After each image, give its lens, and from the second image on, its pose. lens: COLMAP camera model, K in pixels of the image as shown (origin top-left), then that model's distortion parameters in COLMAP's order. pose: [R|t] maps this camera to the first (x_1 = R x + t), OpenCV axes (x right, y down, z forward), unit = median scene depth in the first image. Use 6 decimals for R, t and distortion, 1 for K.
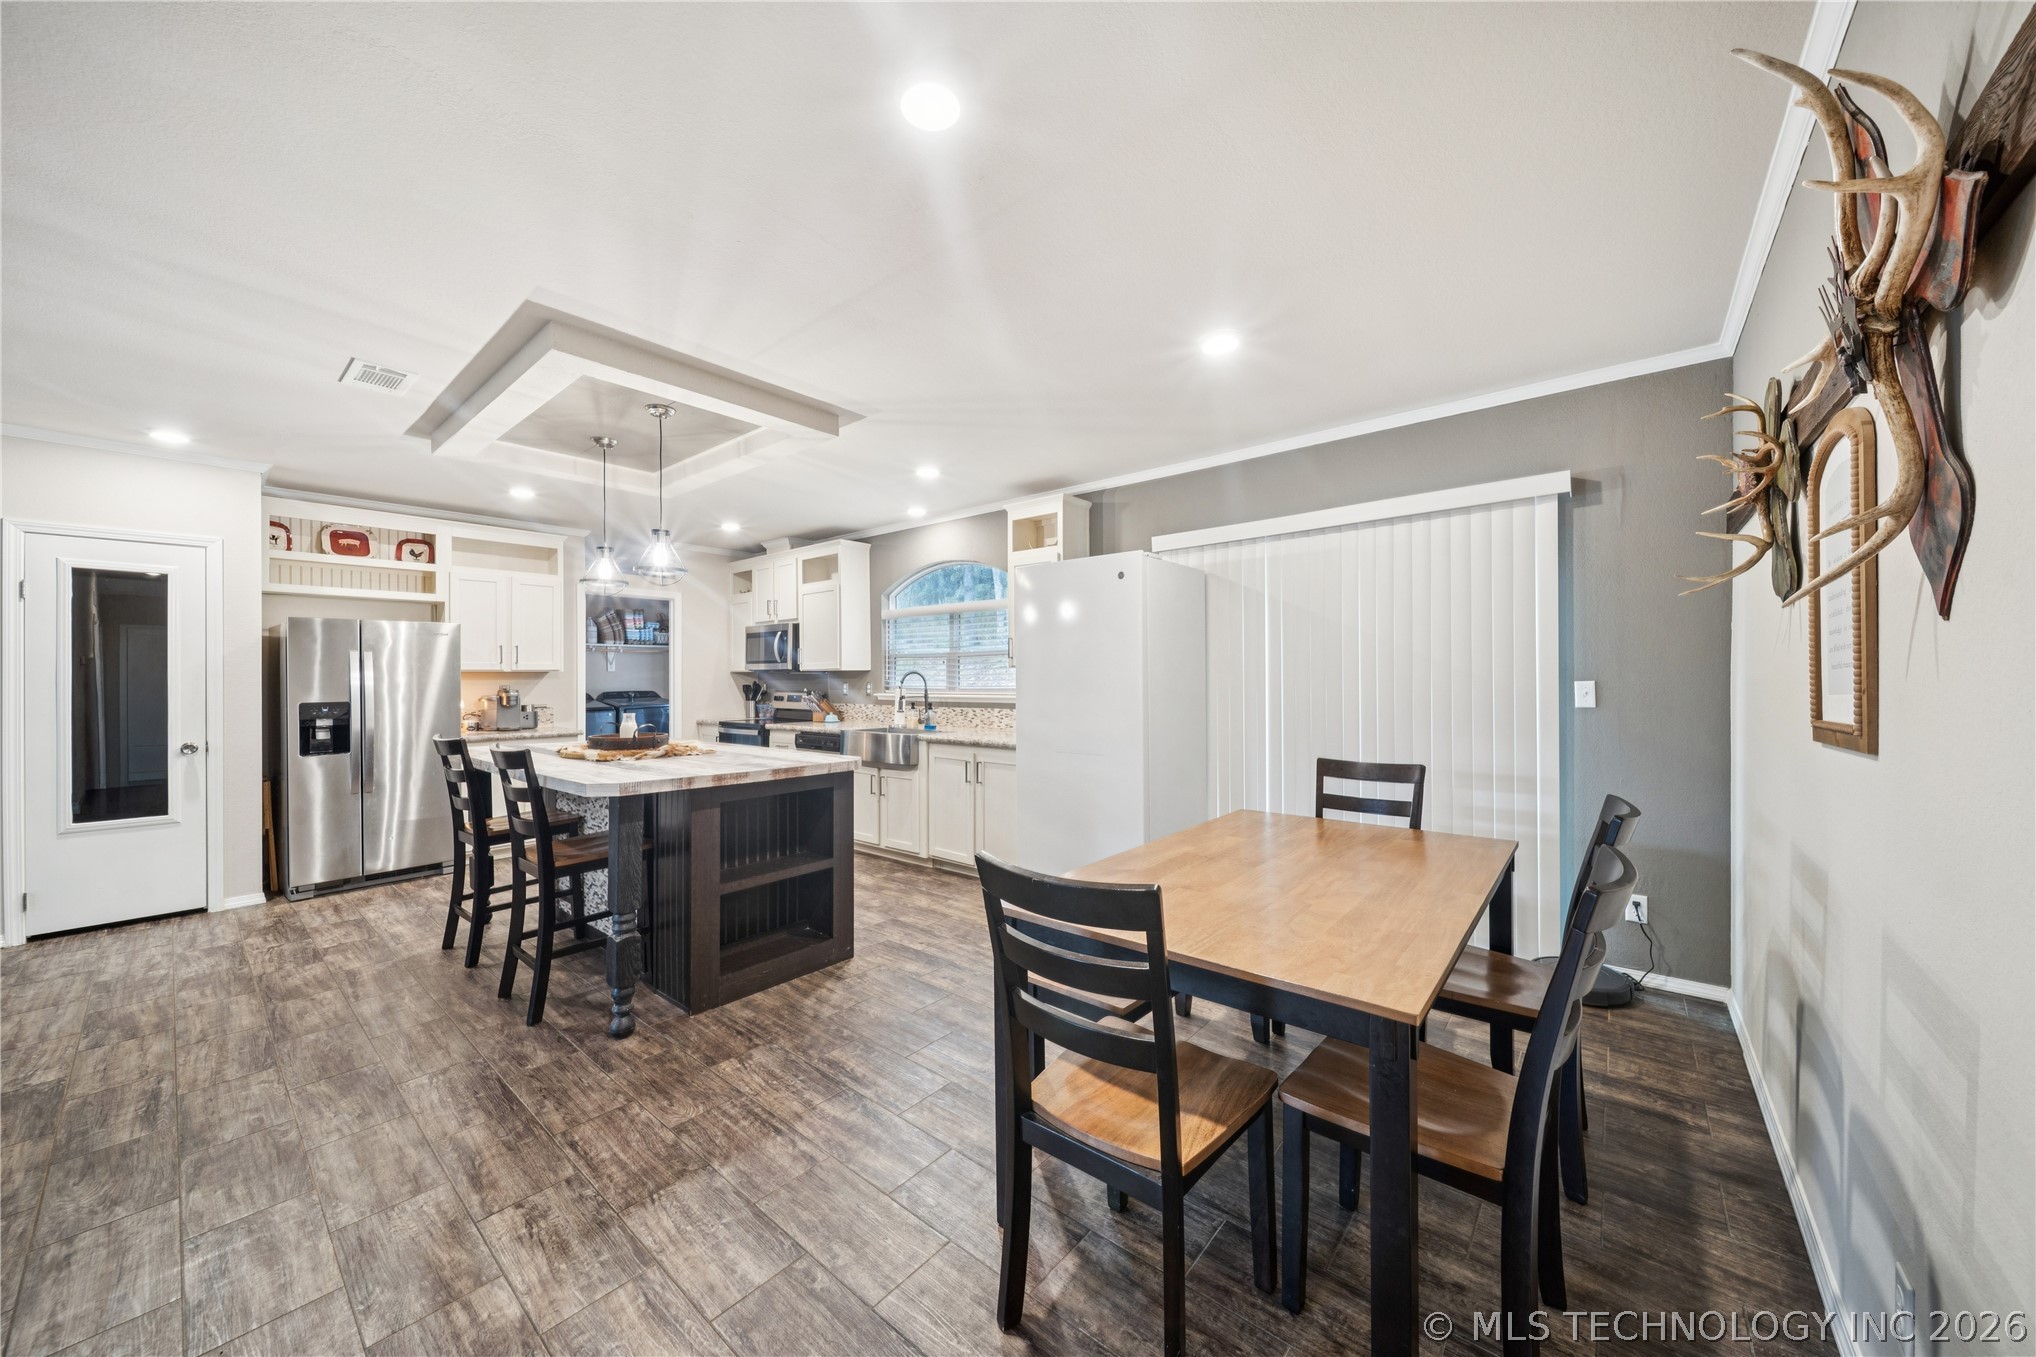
lens RADIAL K [[715.0, 0, 1019.2], [0, 715.0, 680.4], [0, 0, 1]] dist [-0.000622, -0.001269]
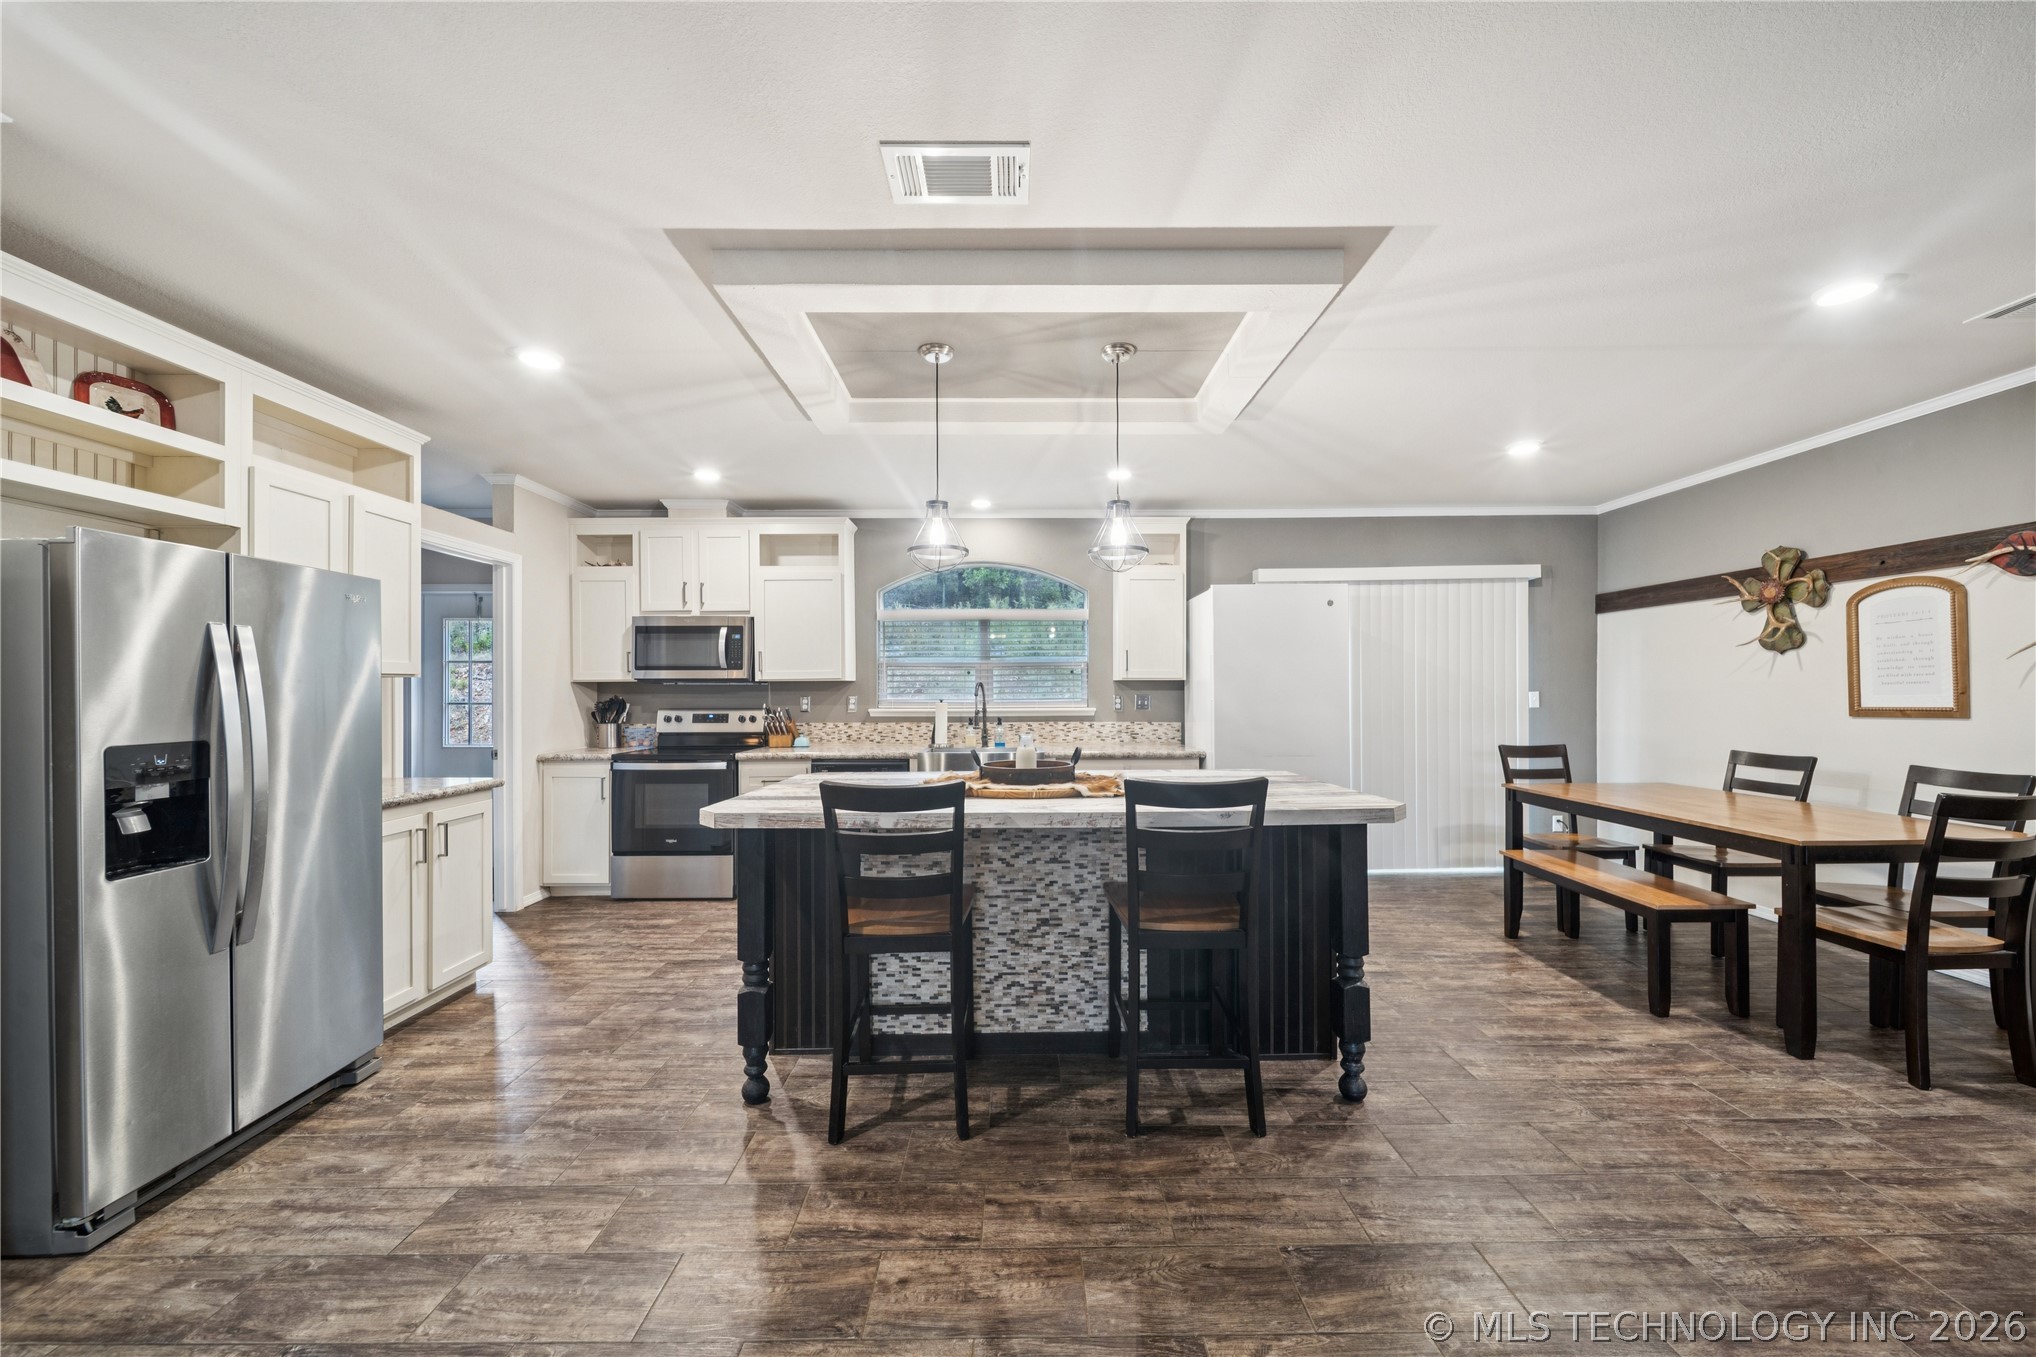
lens RADIAL K [[720.7, 0, 1023.1], [0, 720.7, 690.5], [0, 0, 1]] dist [0.000861, -0.001185]
pose [[0.760880, 0.002675, 0.648887, -0.739915], [0.002549, 0.999971, -0.007112, 0.004032], [-0.648888, 0.007066, 0.760851, 0.304836]]
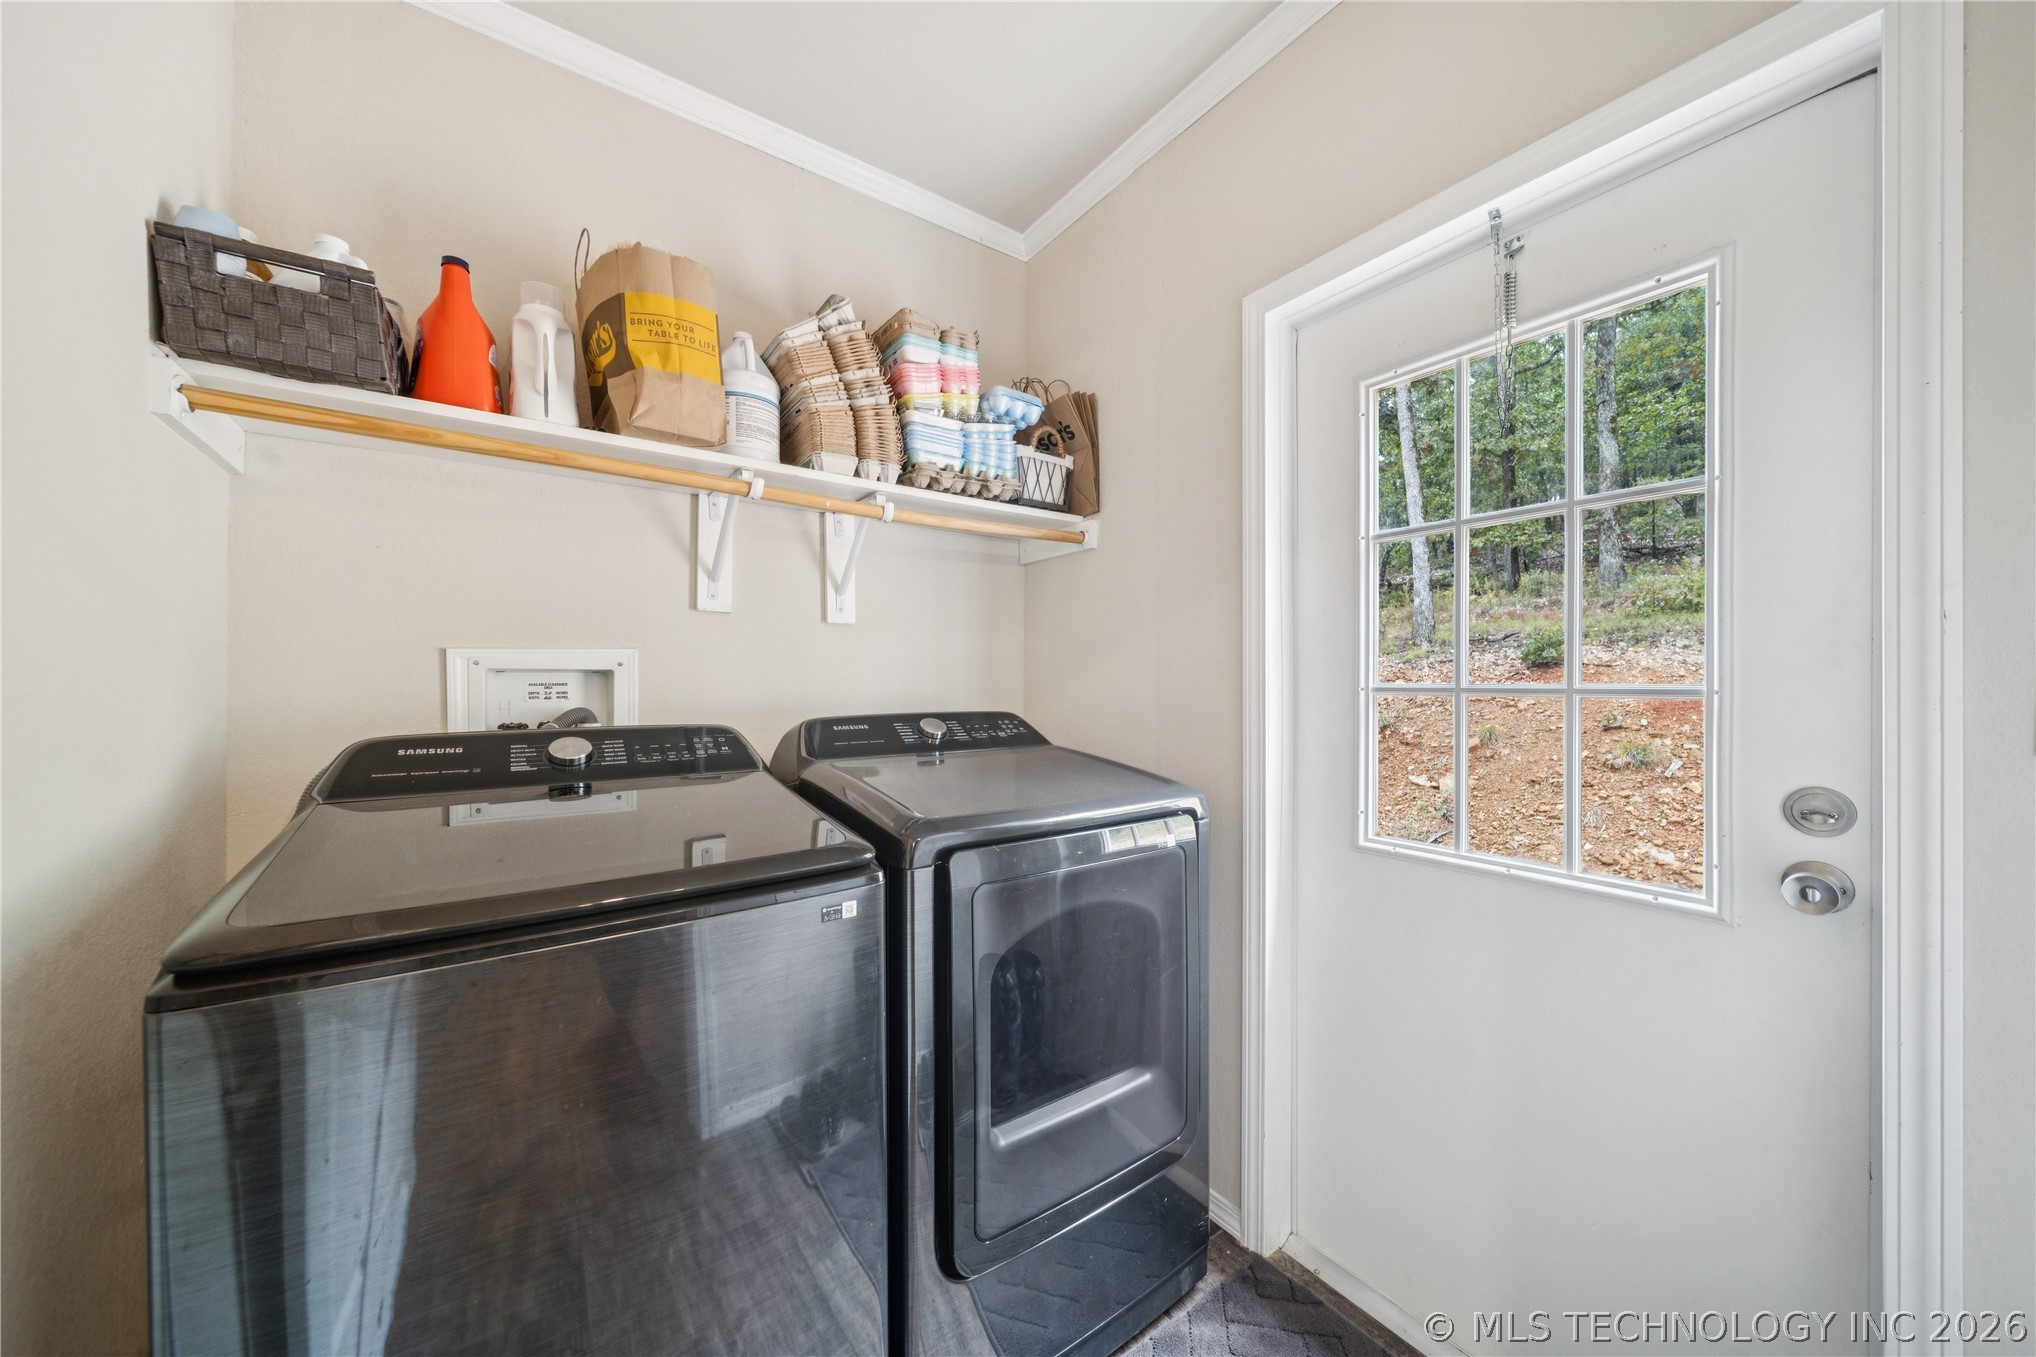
lens RADIAL K [[714.6, 0, 1019.2], [0, 714.6, 675.2], [0, 0, 1]] dist [0.001747, -0.002009]
pose [[0.966293, 0.001602, -0.257439, -0.758816], [-0.001720, 0.999998, -0.000232, 0.006598], [0.257438, 0.000667, 0.966295, 1.318961]]
